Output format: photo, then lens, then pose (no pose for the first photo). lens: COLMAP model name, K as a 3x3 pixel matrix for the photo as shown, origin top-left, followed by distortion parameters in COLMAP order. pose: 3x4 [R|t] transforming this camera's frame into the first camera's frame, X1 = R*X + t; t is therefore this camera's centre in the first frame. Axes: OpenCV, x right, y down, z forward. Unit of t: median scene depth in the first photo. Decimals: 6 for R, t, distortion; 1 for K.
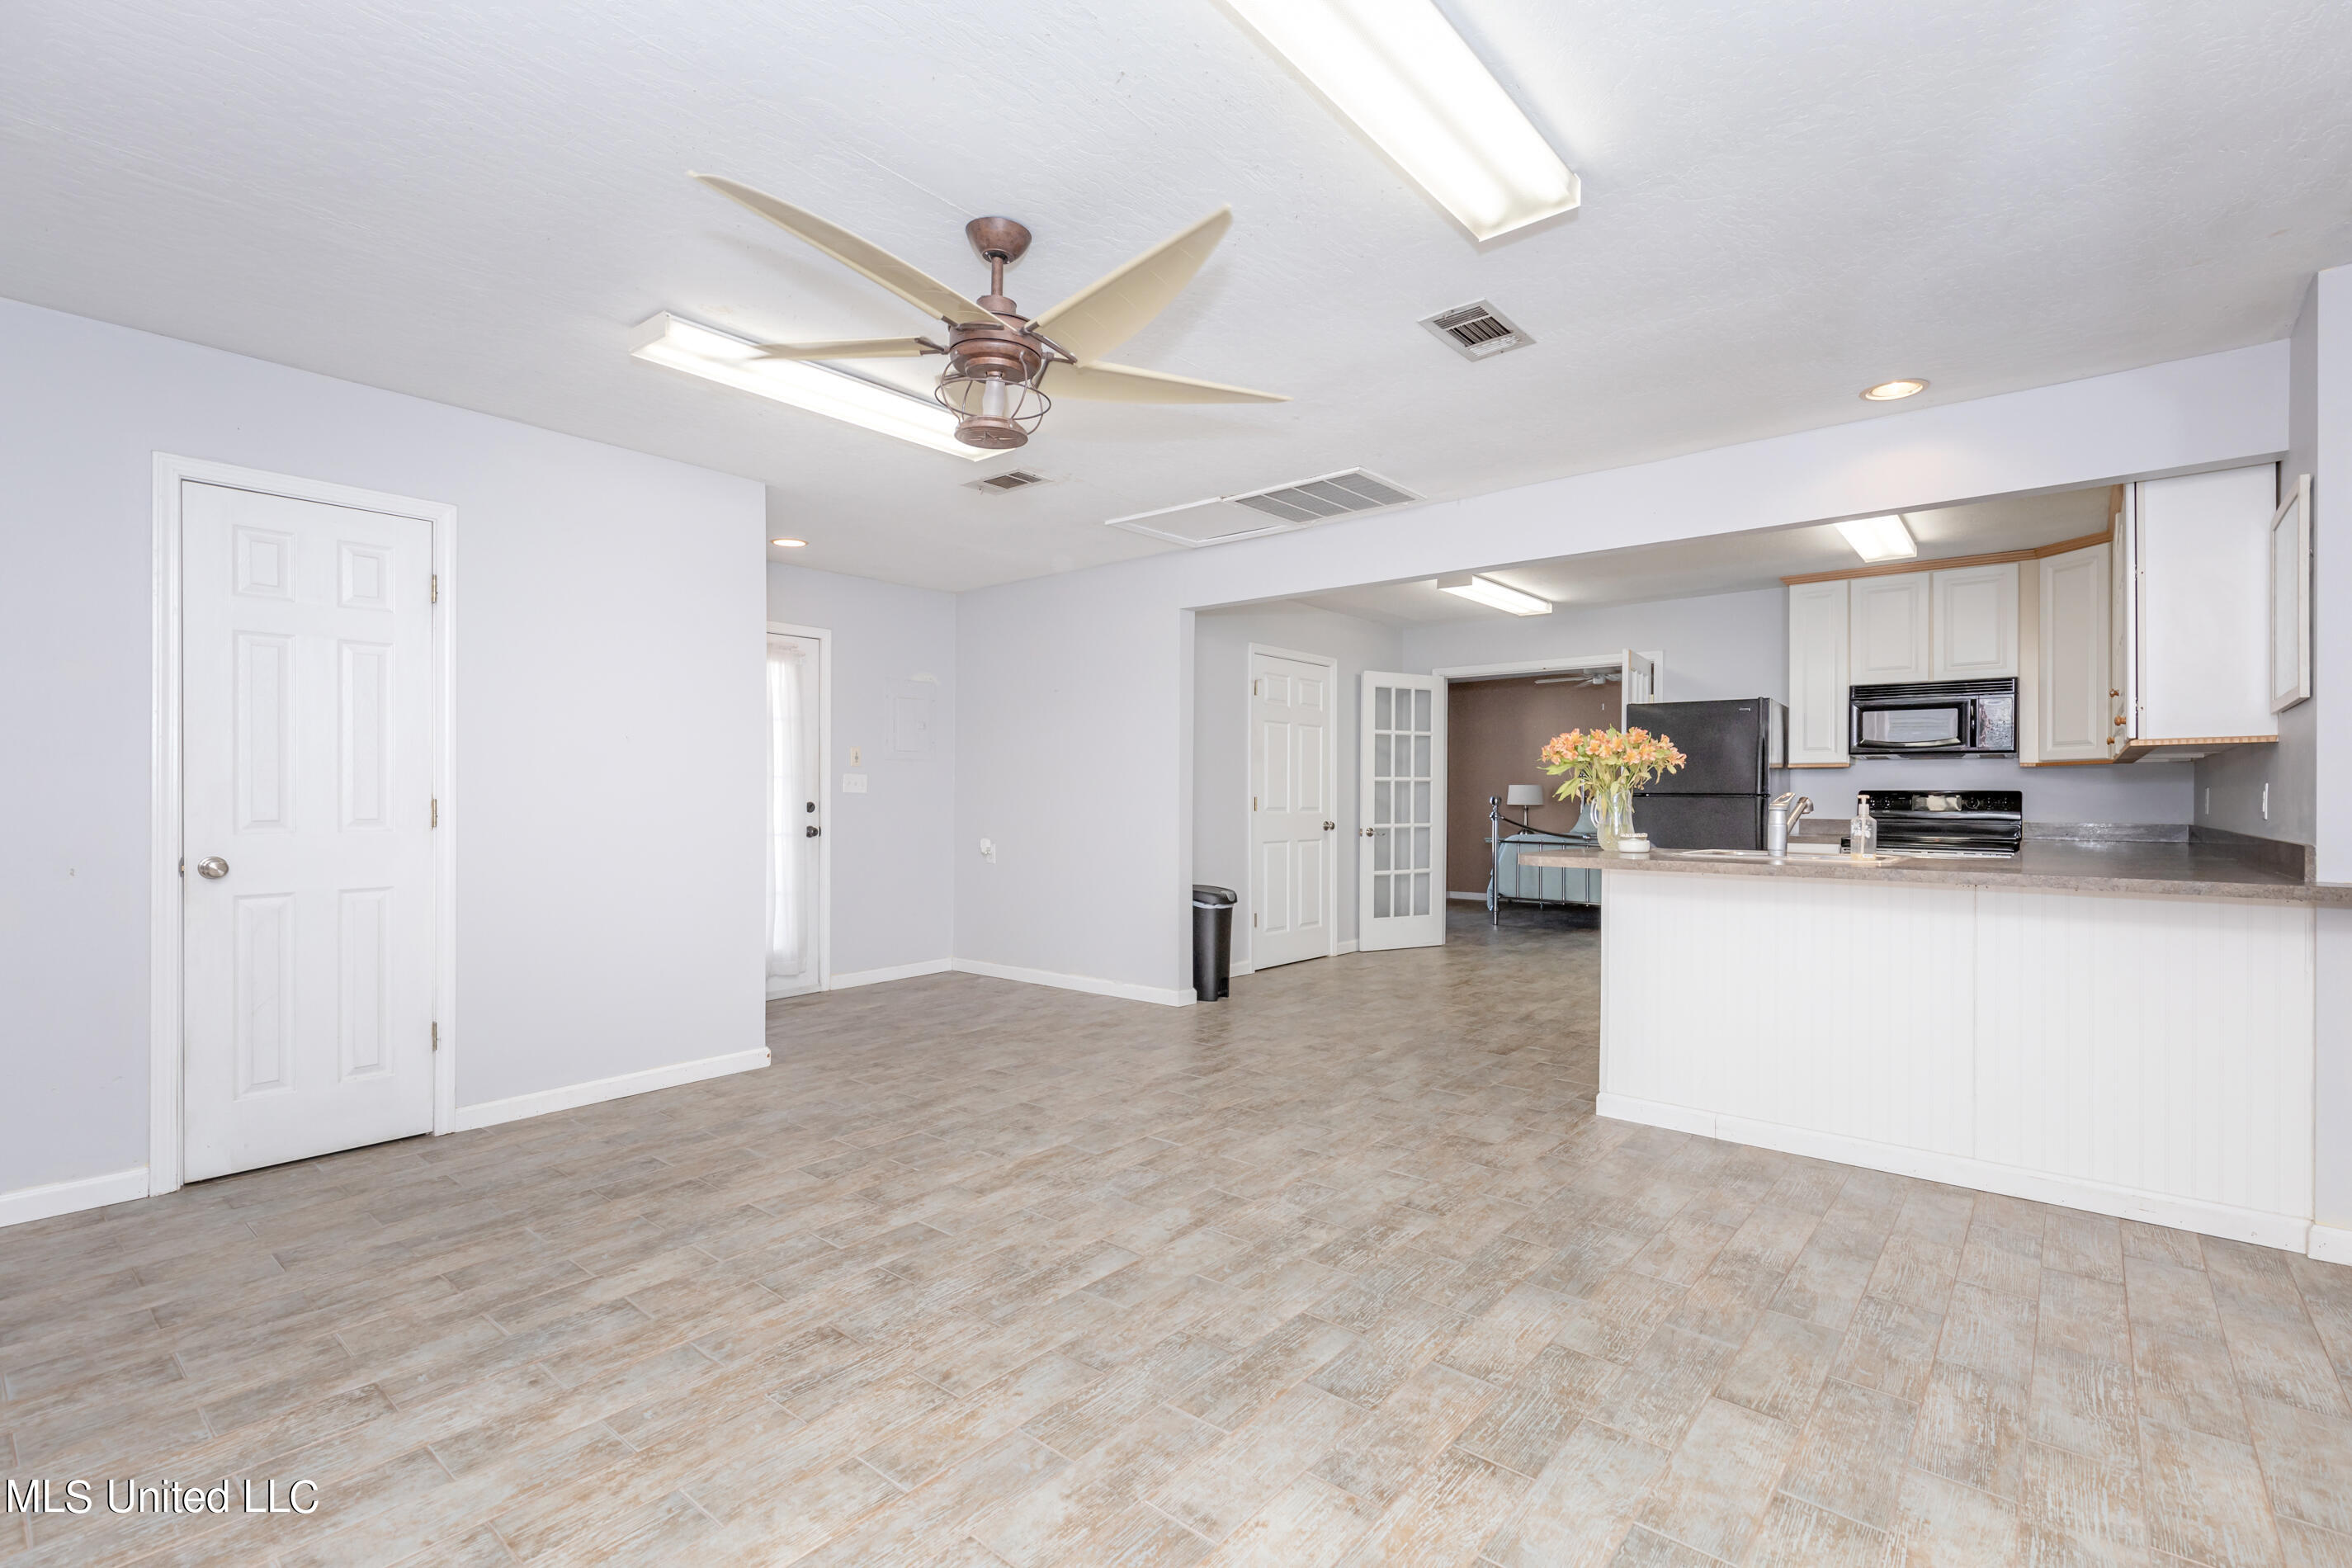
lens RADIAL K [[1063.0, 0, 1063.7], [0, 1063.0, 791.9], [0, 0, 1]] dist [0.007579, -0.000105]
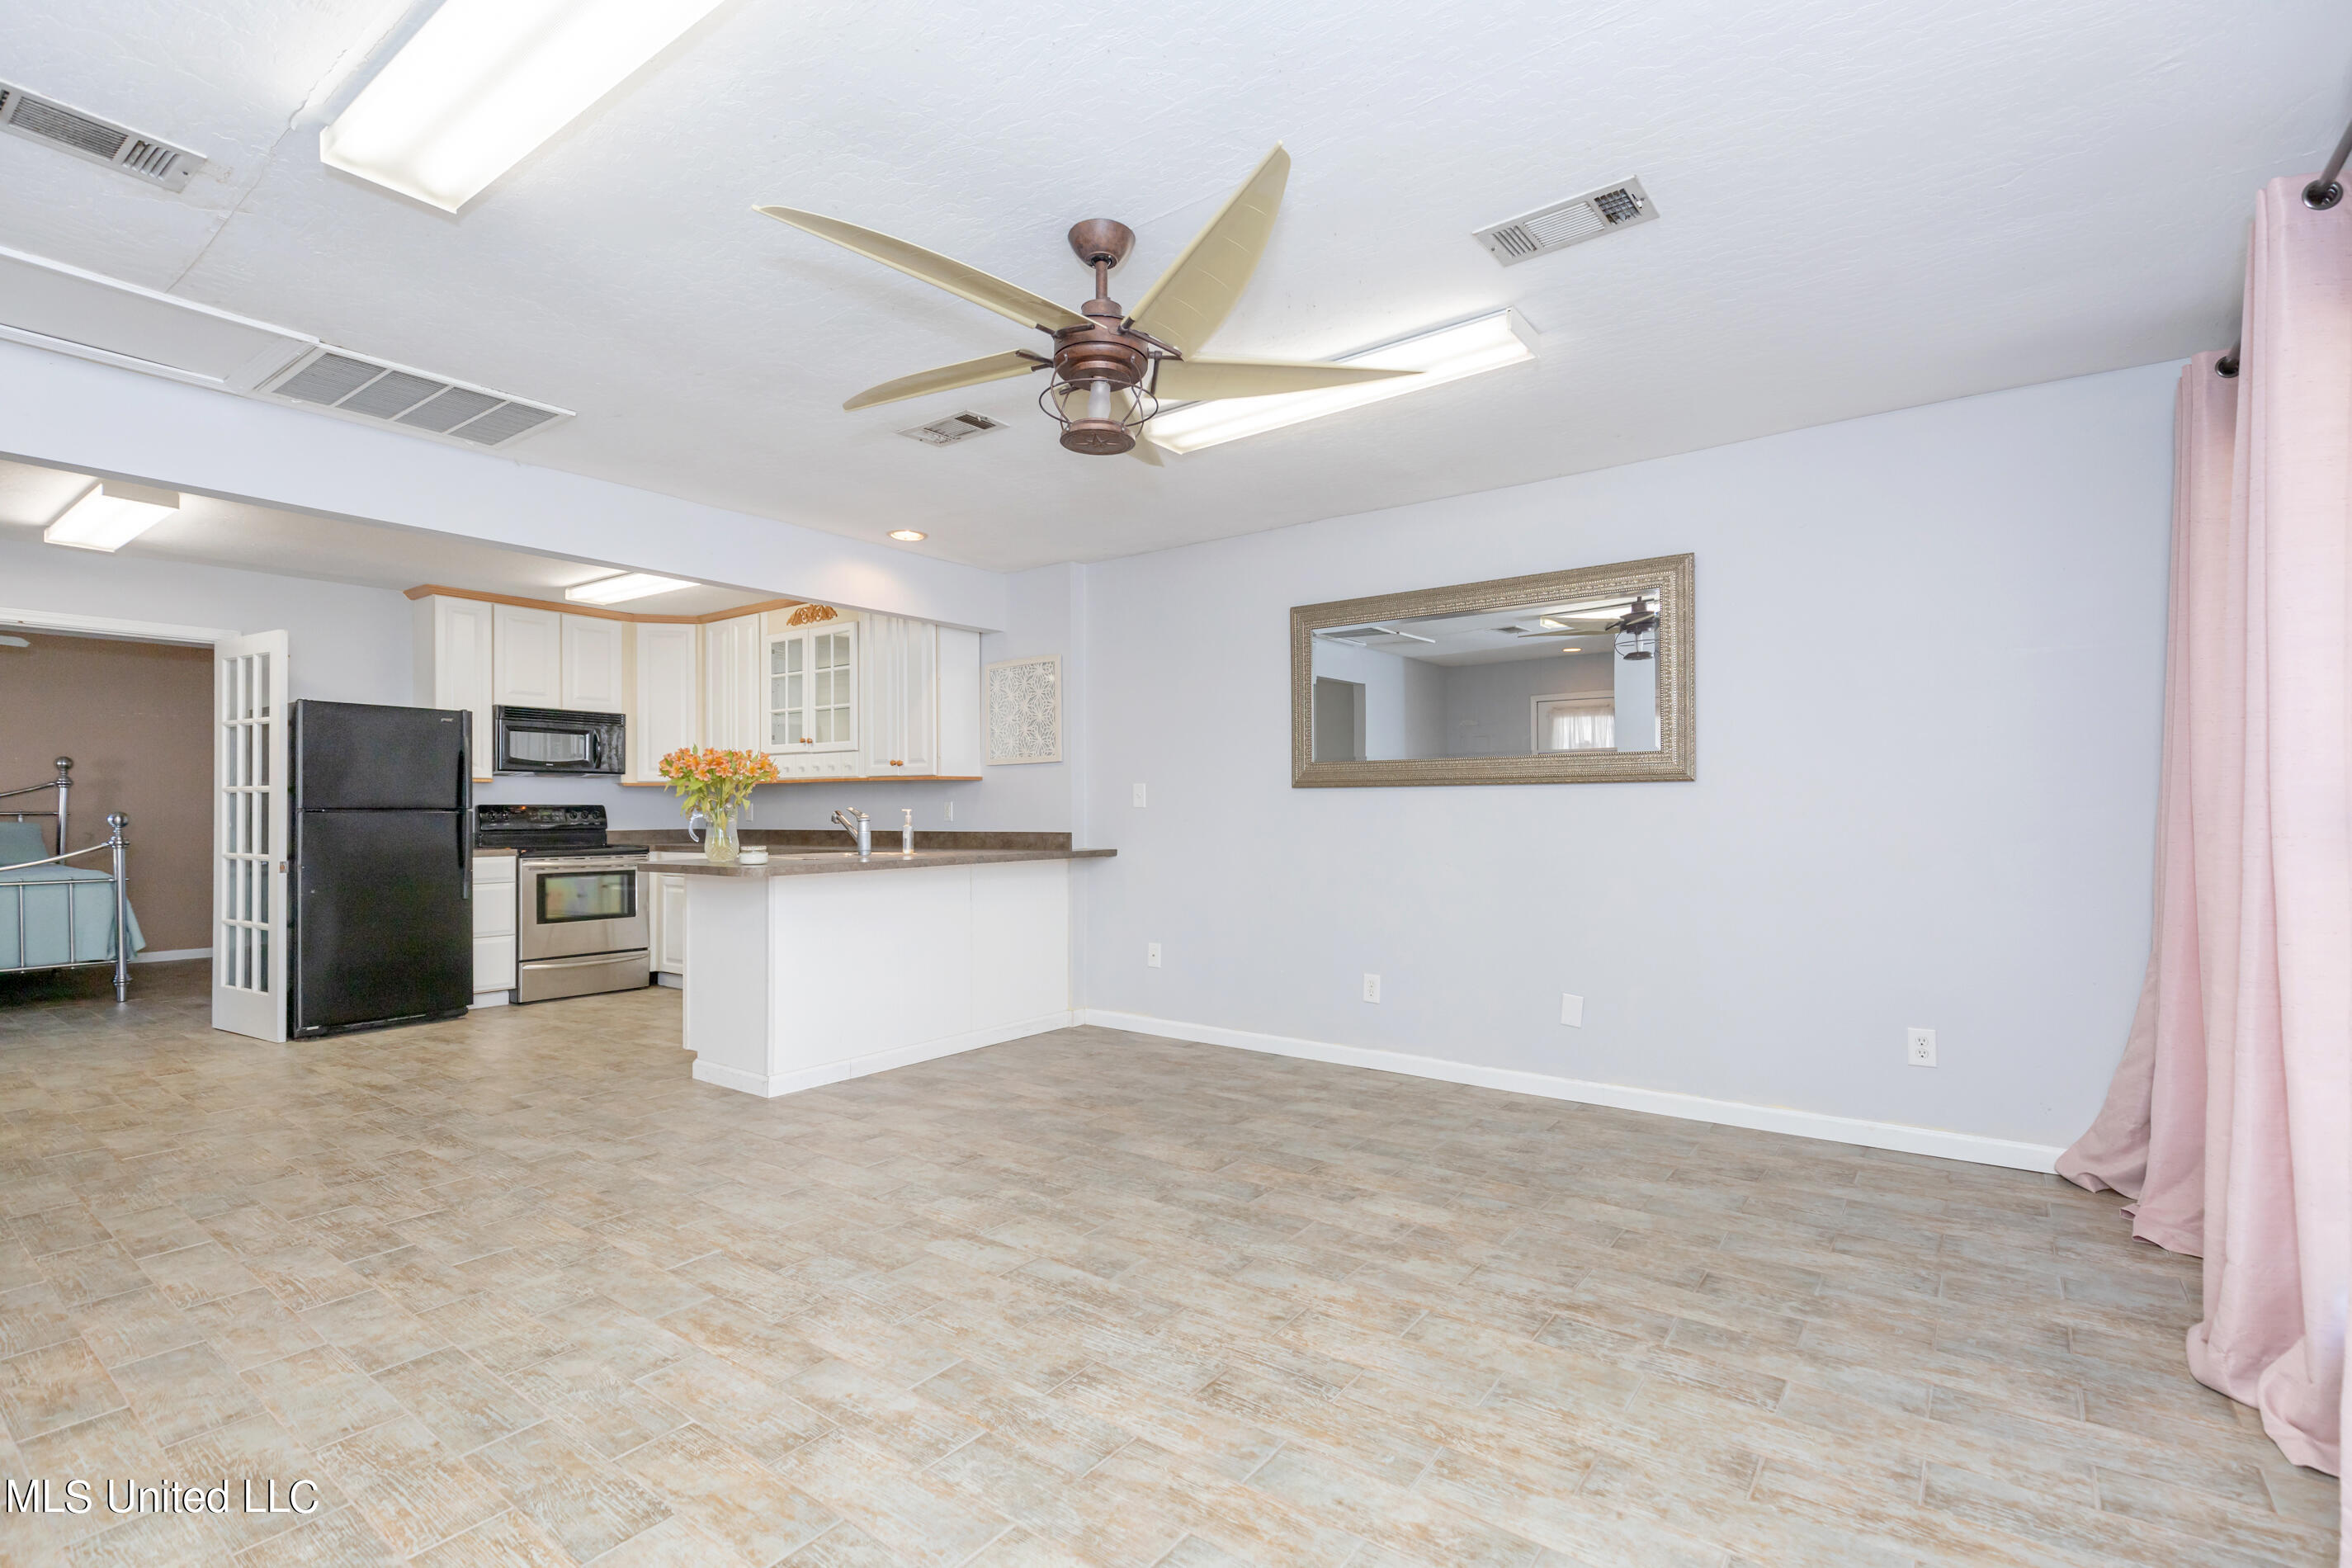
lens RADIAL K [[1081.0, 0, 1274.0], [0, 1081.0, 813.4], [0, 0, 1]] dist [0.010831, -0.000369]
pose [[-0.154388, -0.009459, 0.987965, -0.907525], [0.001122, 0.999952, 0.009749, -0.005638], [-0.988010, 0.002614, -0.154370, 0.851000]]
